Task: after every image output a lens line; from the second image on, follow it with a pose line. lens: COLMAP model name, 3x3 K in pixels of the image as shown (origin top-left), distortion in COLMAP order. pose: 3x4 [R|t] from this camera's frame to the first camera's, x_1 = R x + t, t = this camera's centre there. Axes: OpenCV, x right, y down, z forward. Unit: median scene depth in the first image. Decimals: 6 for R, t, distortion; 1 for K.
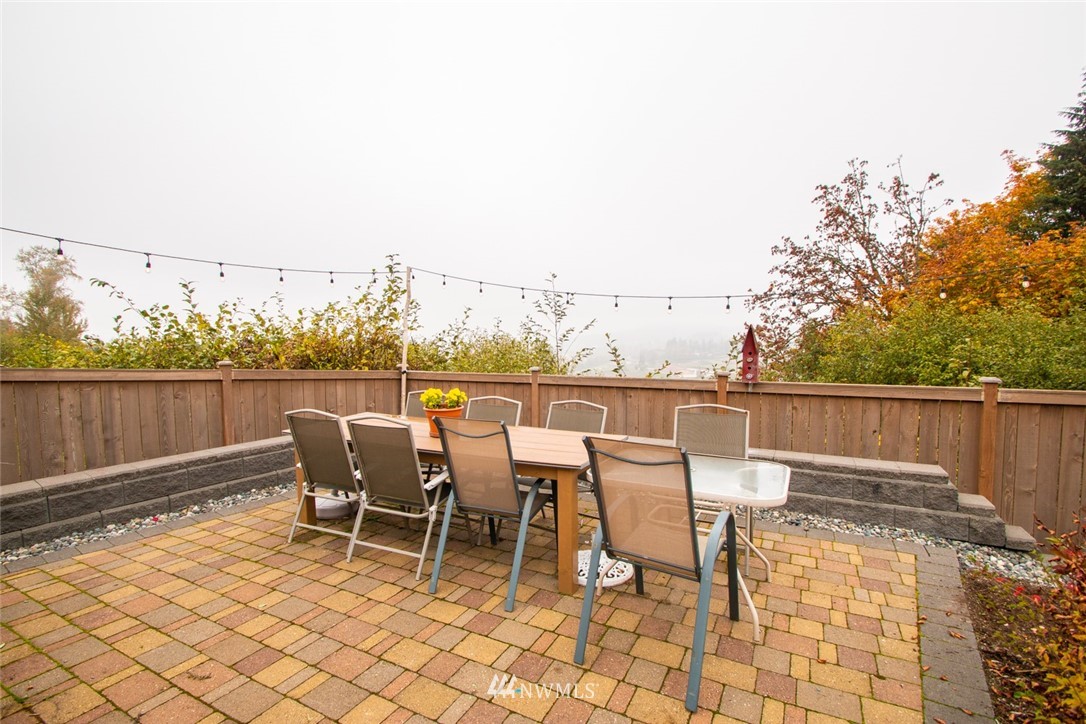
lens RADIAL K [[519.7, 0, 543.7], [0, 519.7, 365.9], [0, 0, 1]] dist [-0.007235, -0.004515]
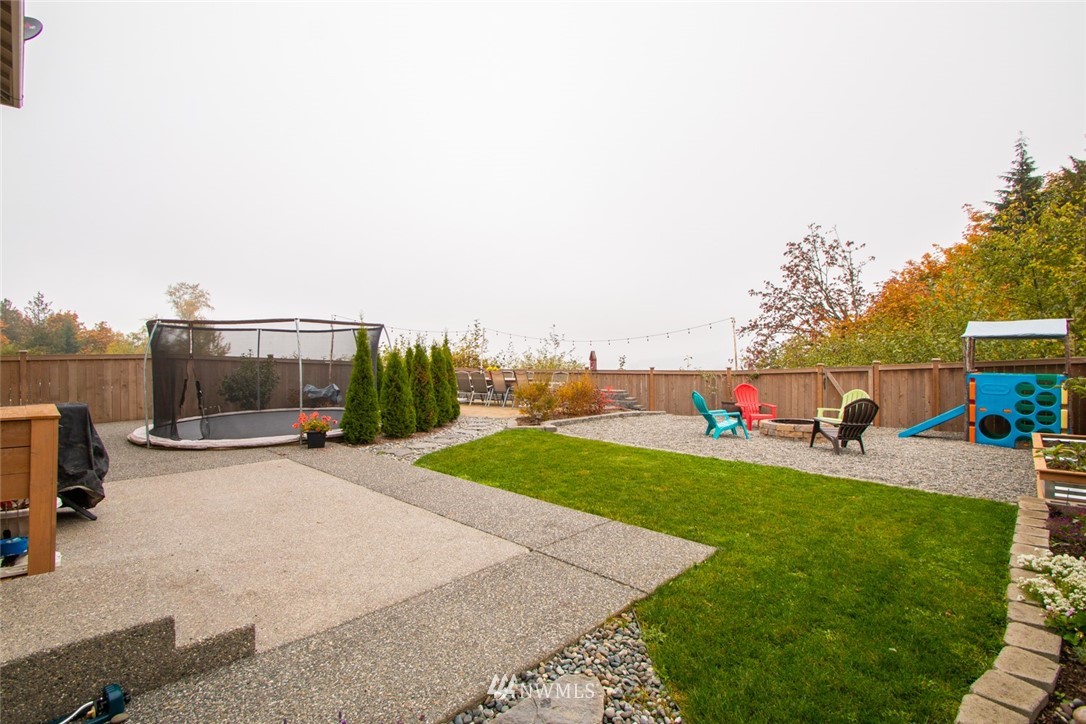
lens RADIAL K [[519.7, 0, 541.9], [0, 519.7, 360.2], [0, 0, 1]] dist [-0.007235, -0.004515]
pose [[0.990530, 0.002723, -0.137269, 0.094621], [-0.010146, 0.998522, -0.053402, 0.025695], [0.136920, 0.054289, 0.989093, -0.374404]]
